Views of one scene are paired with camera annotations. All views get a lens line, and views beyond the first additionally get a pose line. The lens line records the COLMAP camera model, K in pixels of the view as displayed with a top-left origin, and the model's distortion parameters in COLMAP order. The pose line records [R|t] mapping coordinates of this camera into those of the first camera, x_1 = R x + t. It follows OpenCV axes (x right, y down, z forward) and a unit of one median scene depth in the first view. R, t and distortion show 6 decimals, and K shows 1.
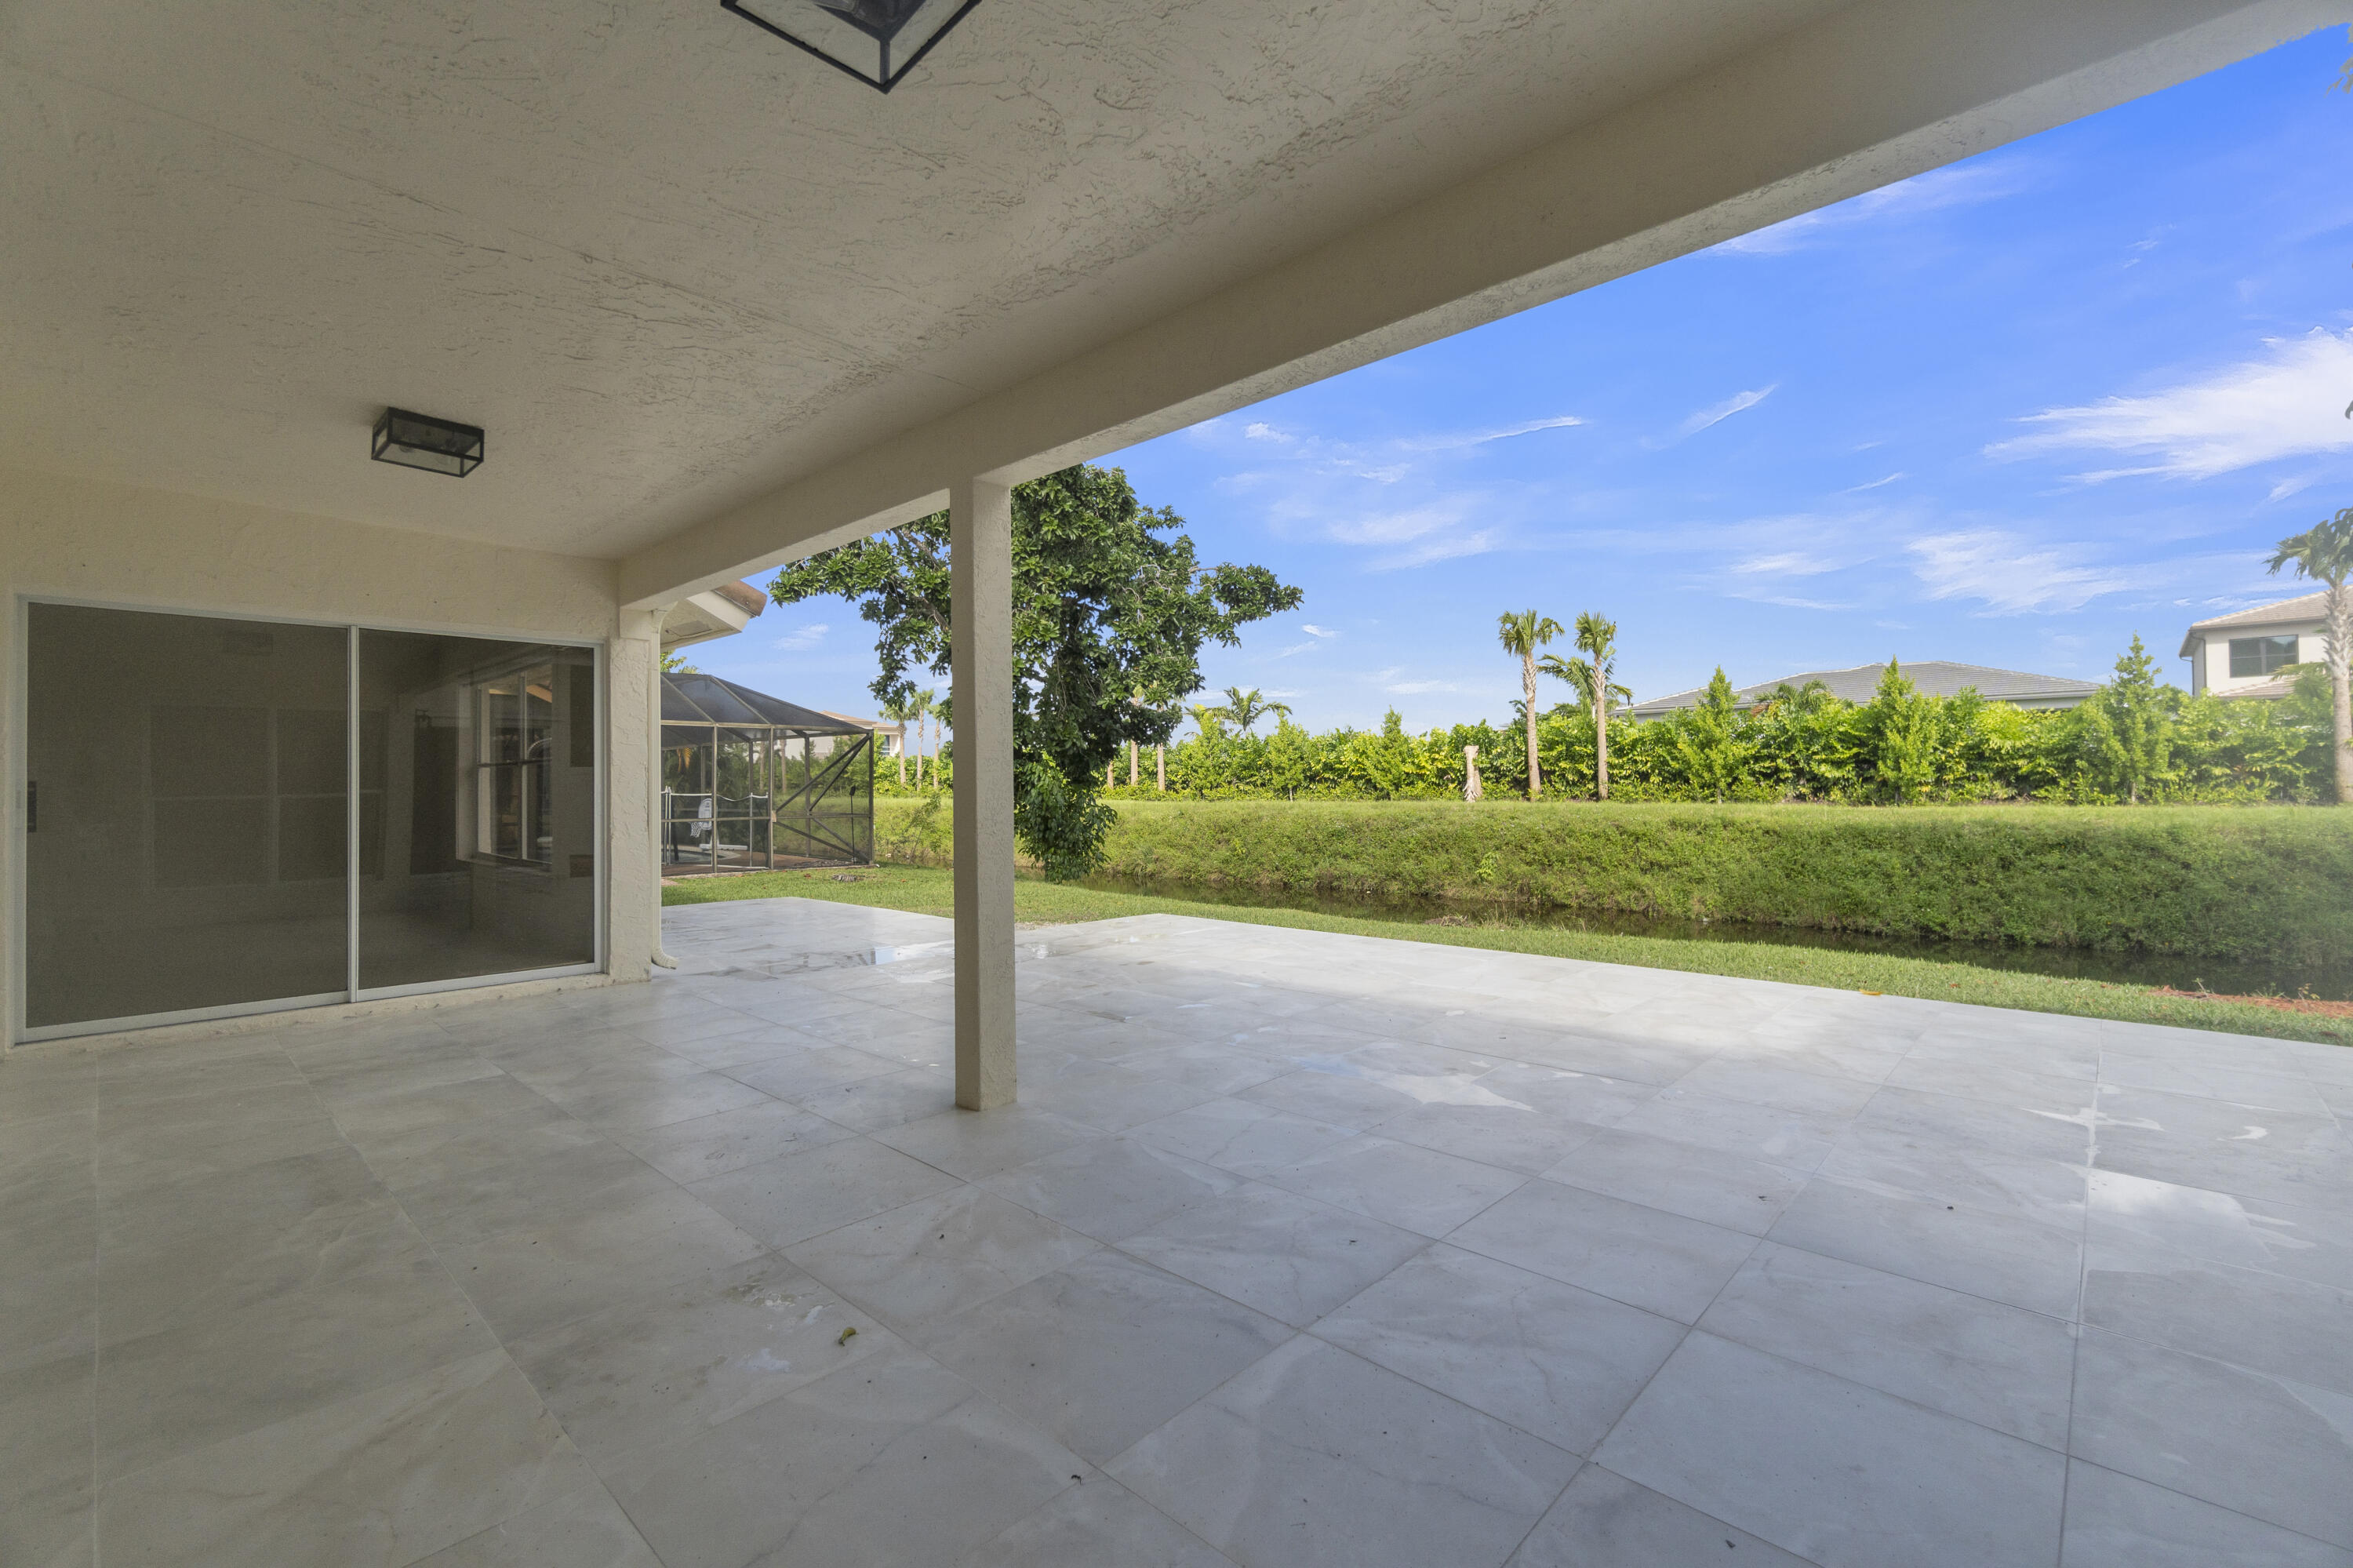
lens RADIAL K [[1019.7, 0, 1160.0], [0, 1019.7, 764.6], [0, 0, 1]] dist [-0.001552, -0.000111]
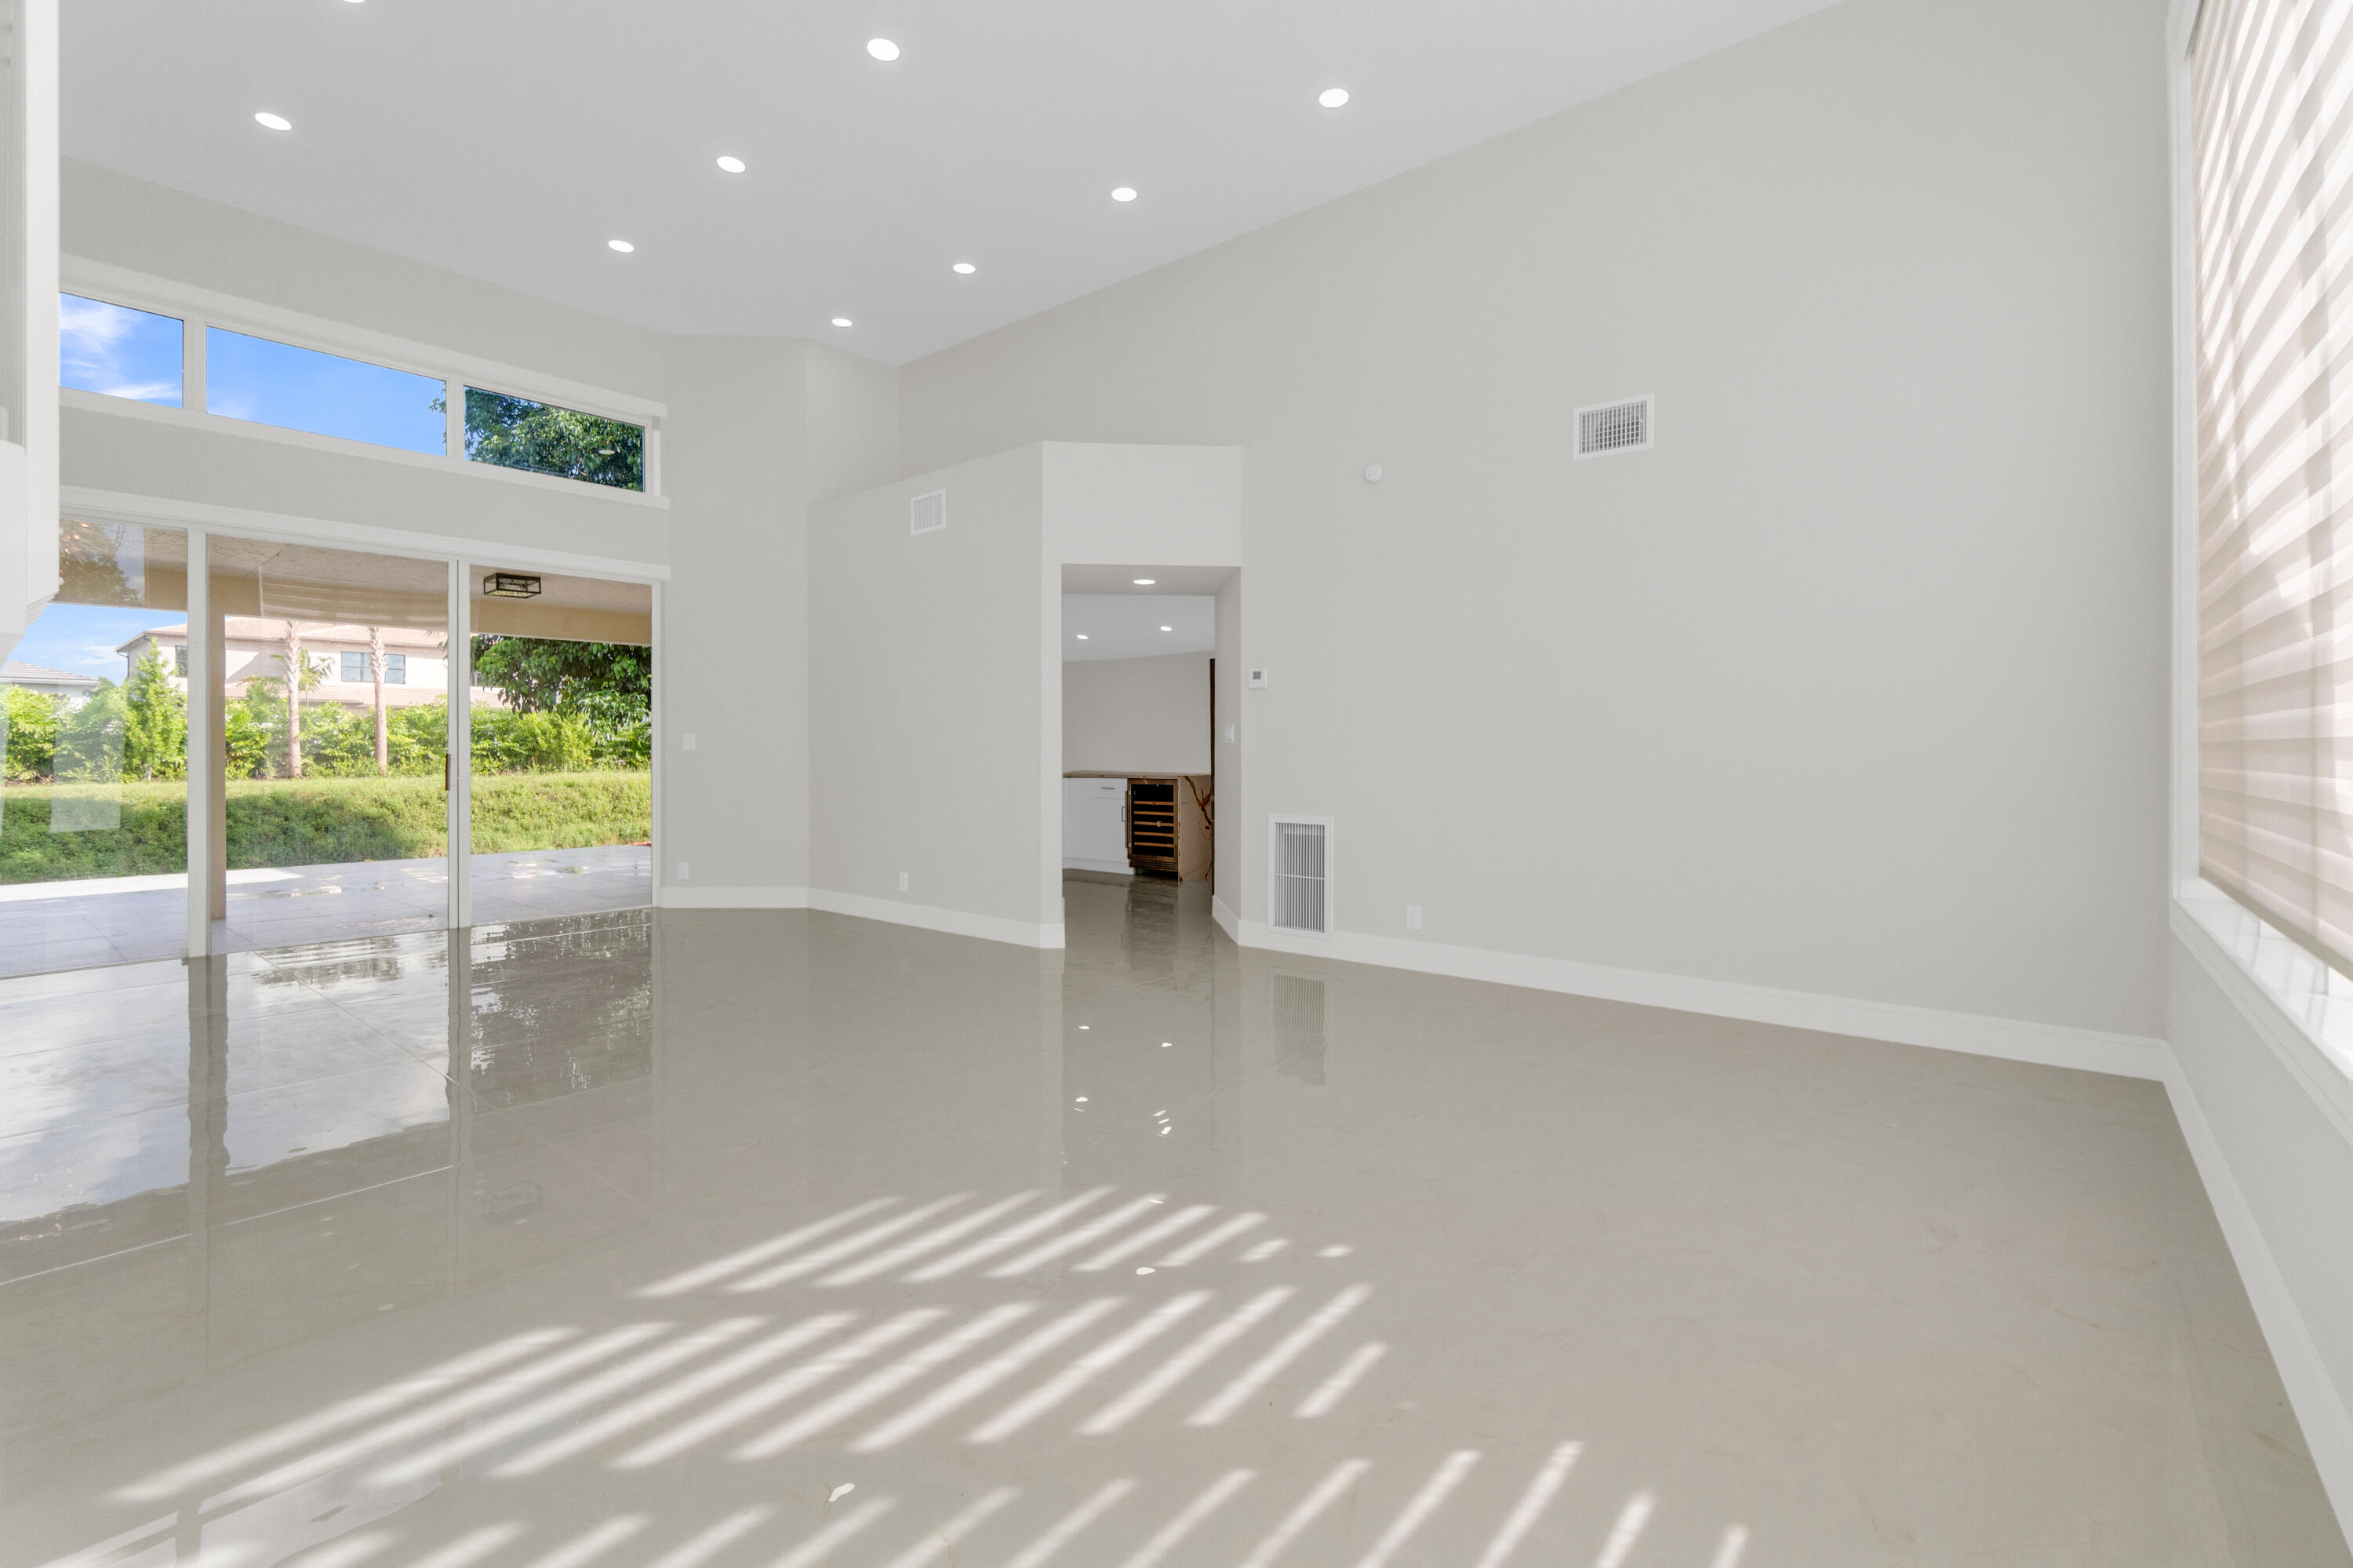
lens RADIAL K [[1026.2, 0, 1139.6], [0, 1026.2, 769.9], [0, 0, 1]] dist [-0.003096, -0.000683]
pose [[-0.058985, -0.005372, 0.998244, -0.268004], [-0.016323, 0.999857, 0.004416, -0.000223], [-0.998125, -0.016034, -0.059064, -0.083756]]
